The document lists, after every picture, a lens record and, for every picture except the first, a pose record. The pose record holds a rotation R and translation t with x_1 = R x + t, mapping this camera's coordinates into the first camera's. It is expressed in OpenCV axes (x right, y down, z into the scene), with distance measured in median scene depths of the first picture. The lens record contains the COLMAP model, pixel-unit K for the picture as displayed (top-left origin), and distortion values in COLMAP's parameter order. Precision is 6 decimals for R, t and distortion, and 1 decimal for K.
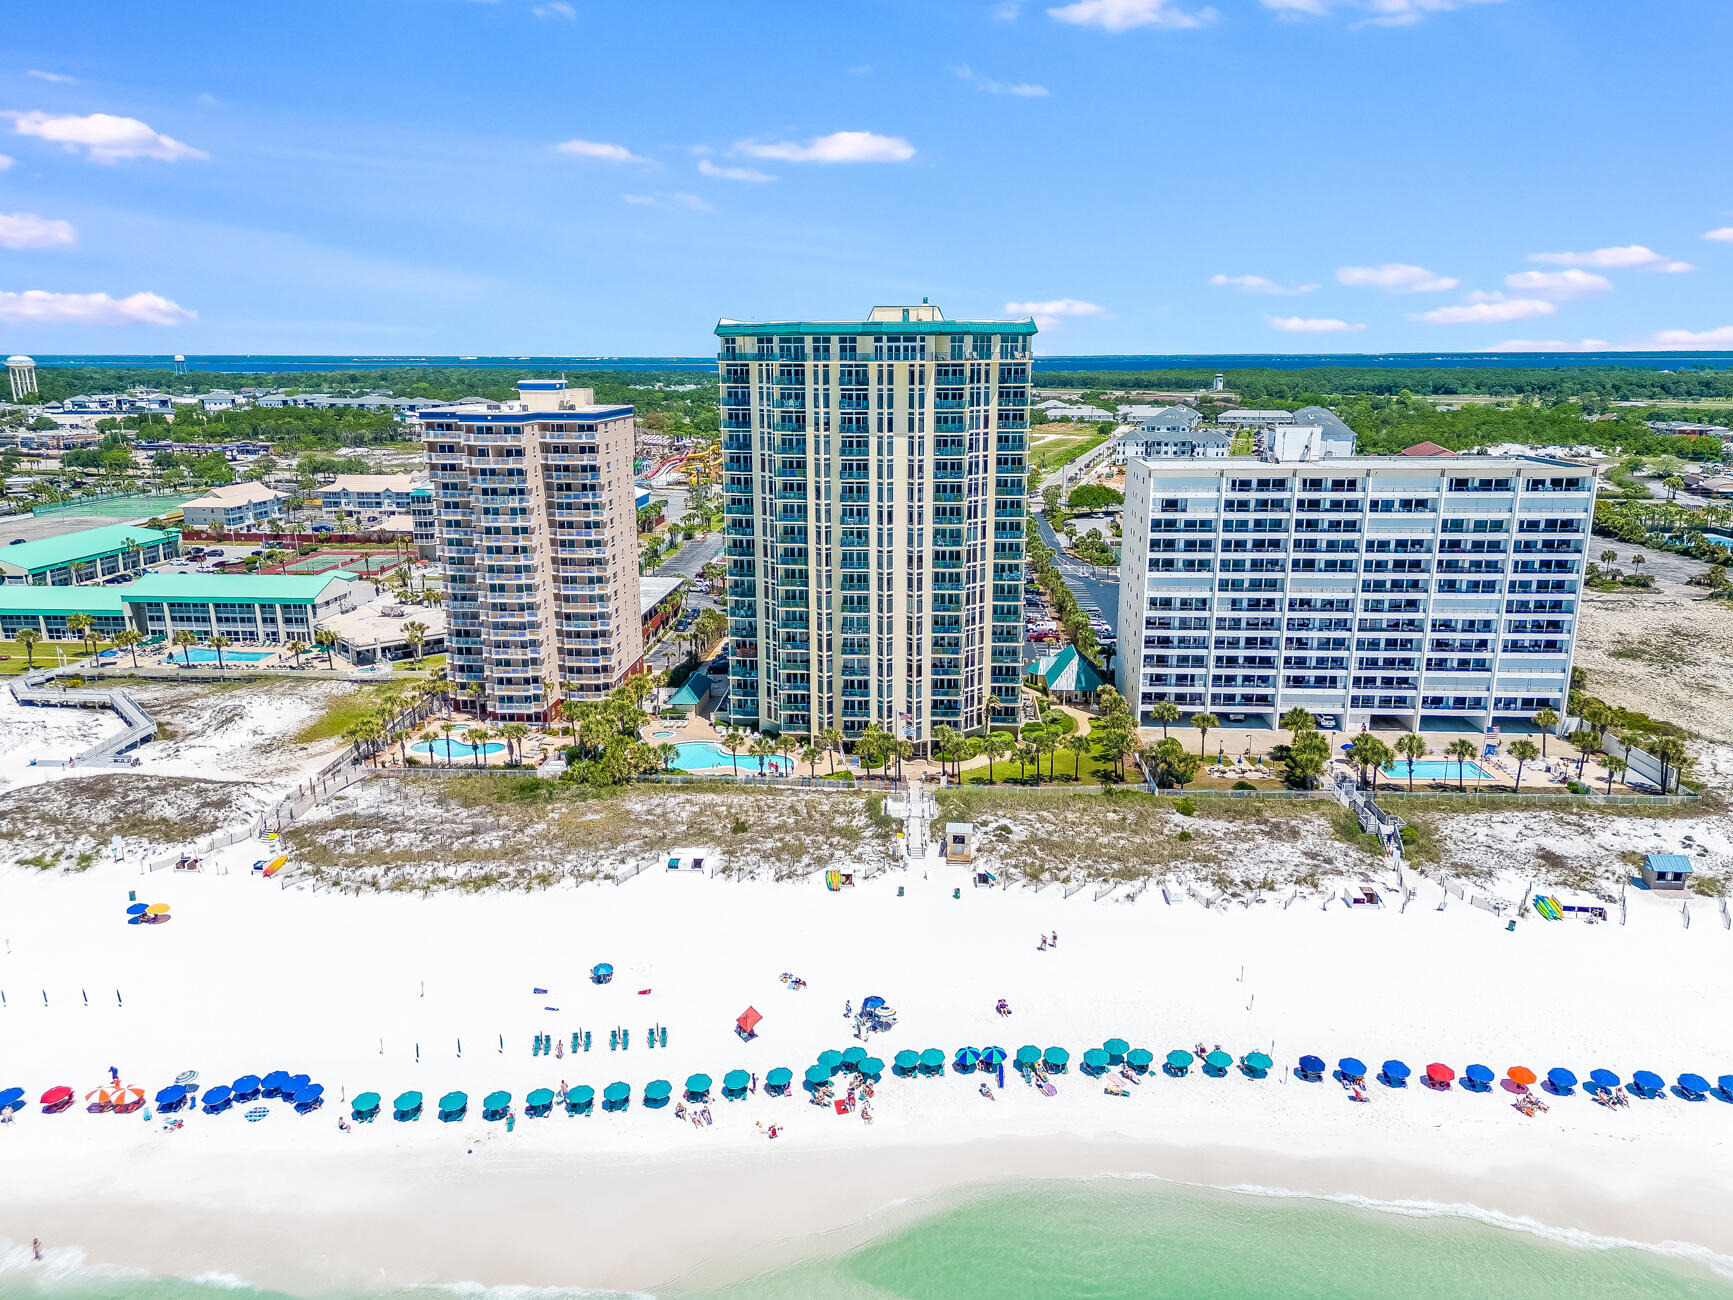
lens RADIAL K [[1206.5, 0, 867.4], [0, 1206.5, 715.2], [0, 0, 1]] dist [0.028513, 0.000337]
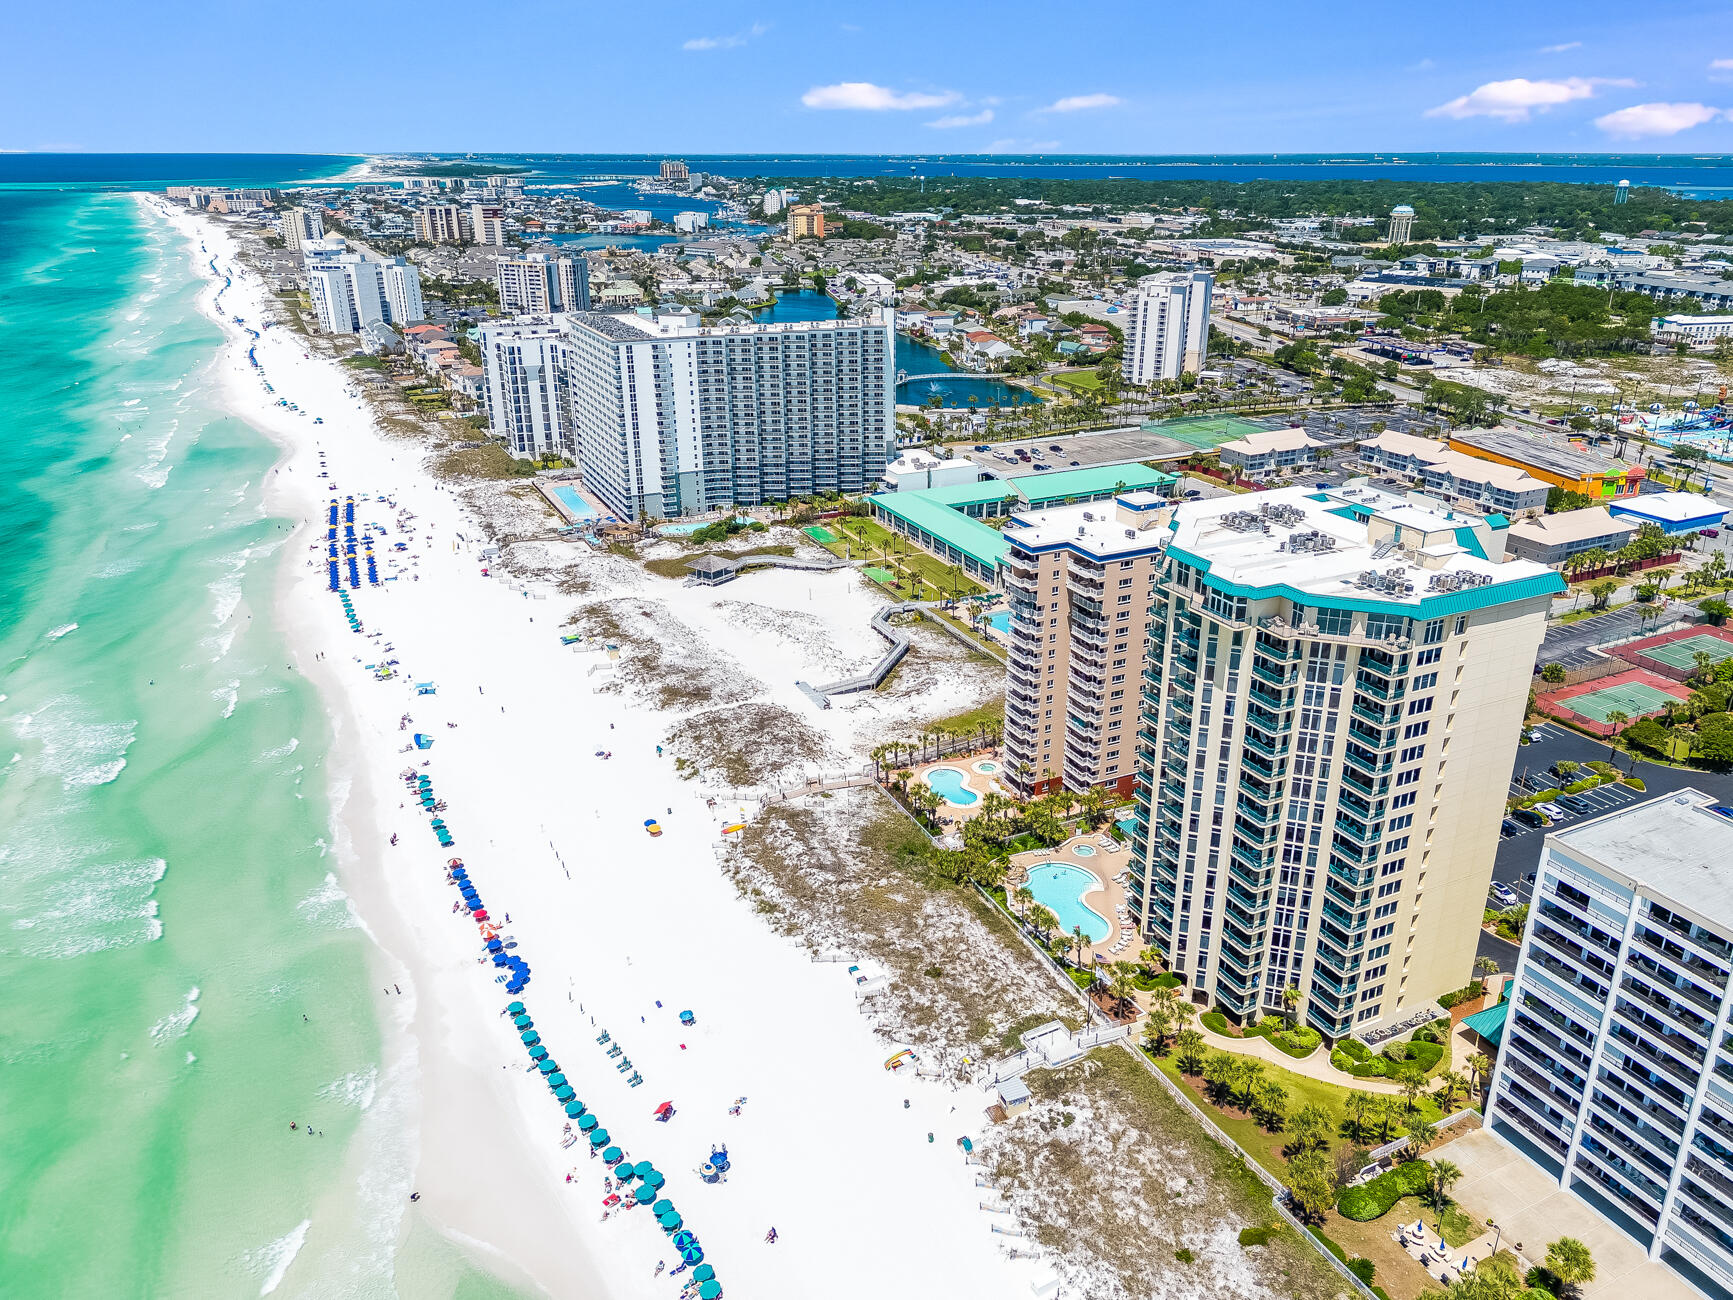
lens RADIAL K [[1241.0, 0, 869.2], [0, 1241.0, 644.3], [0, 0, 1]] dist [0.010199, 0.032403]
pose [[0.470753, 0.322253, -0.821307, 0.648903], [-0.237439, 0.942836, 0.233843, -0.407982], [0.849715, 0.084928, 0.520358, 0.269824]]
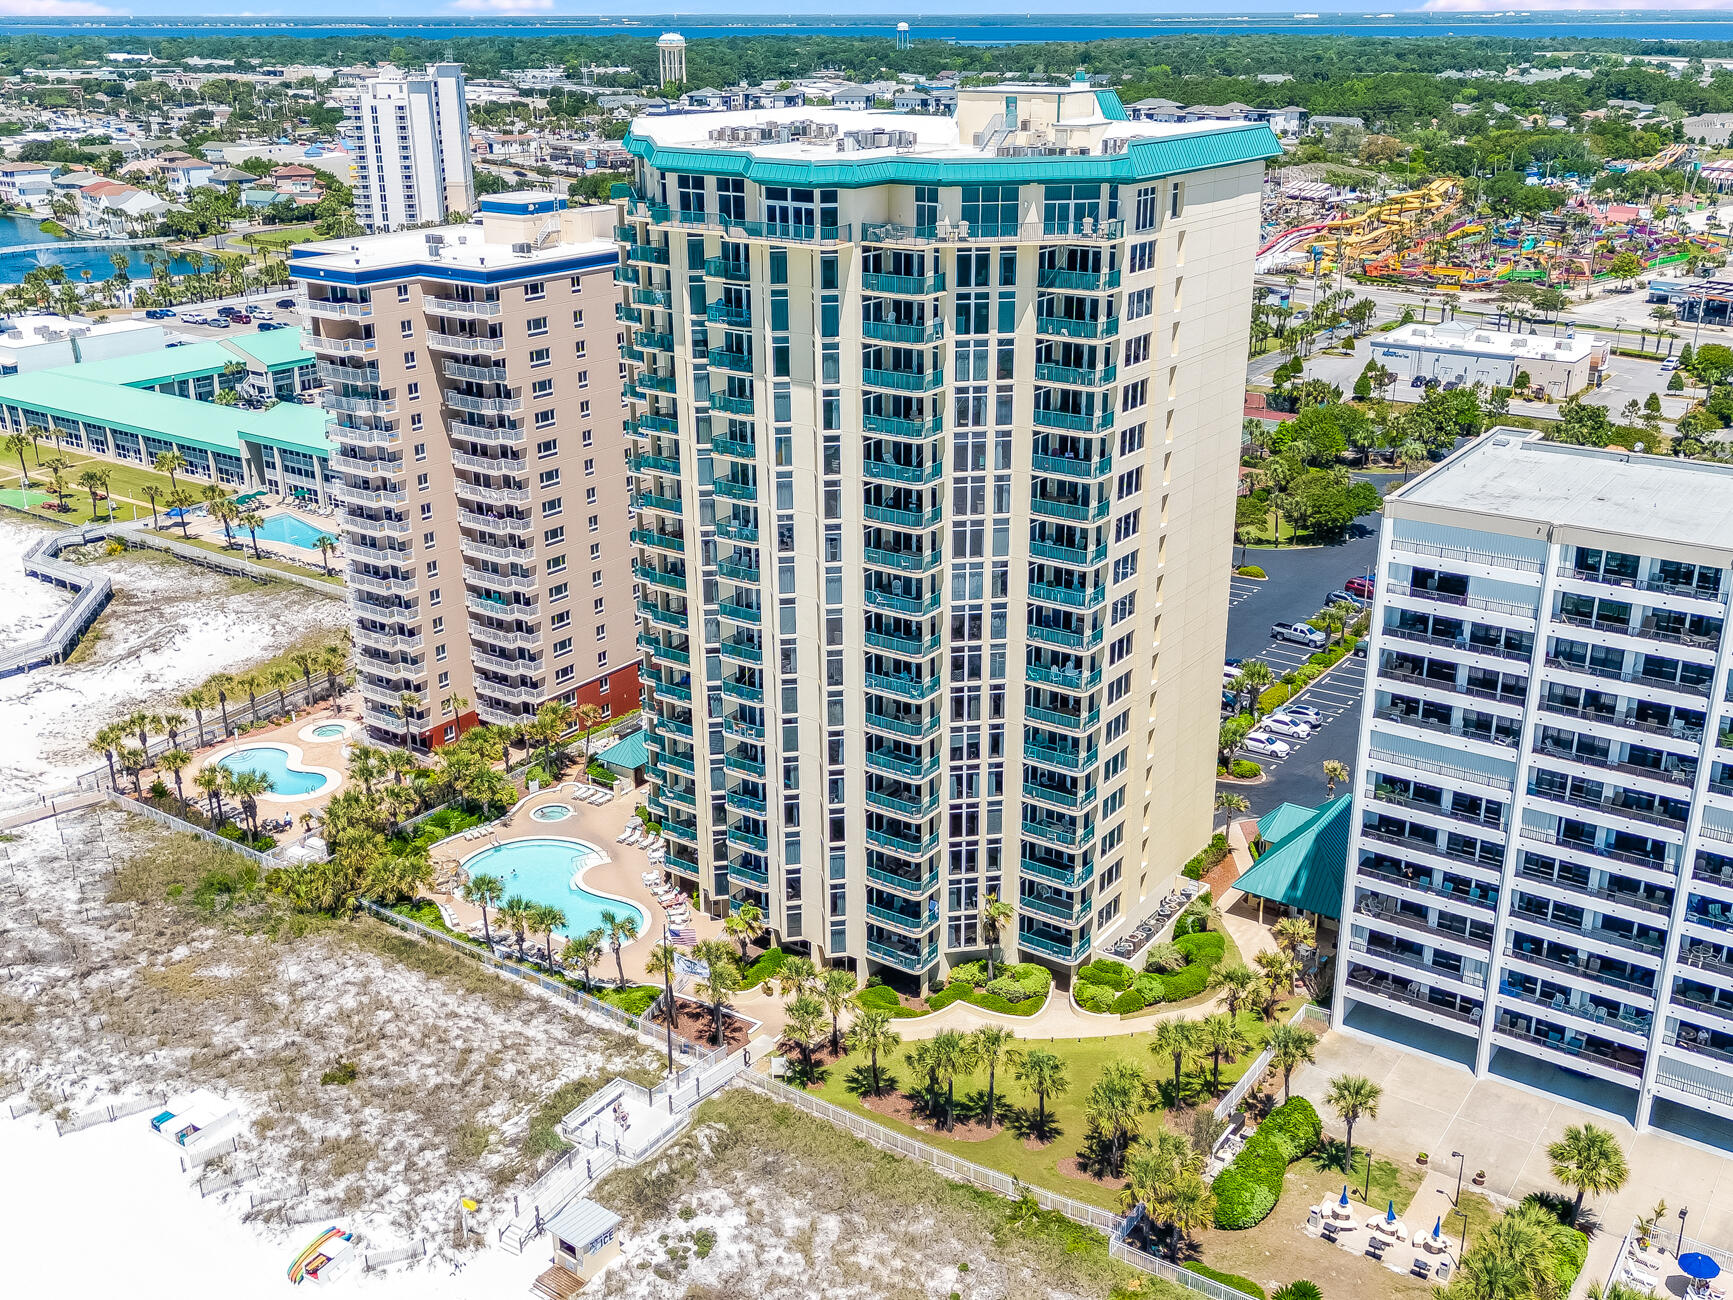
lens RADIAL K [[1682.1, 0, 868.5], [0, 1682.1, 675.8], [0, 0, 1]] dist [0.155427, -0.235874]
pose [[0.841300, 0.190026, -0.506067, 0.417222], [-0.143847, 0.981120, 0.129271, -0.201506], [0.521078, -0.035959, 0.852751, 0.397527]]
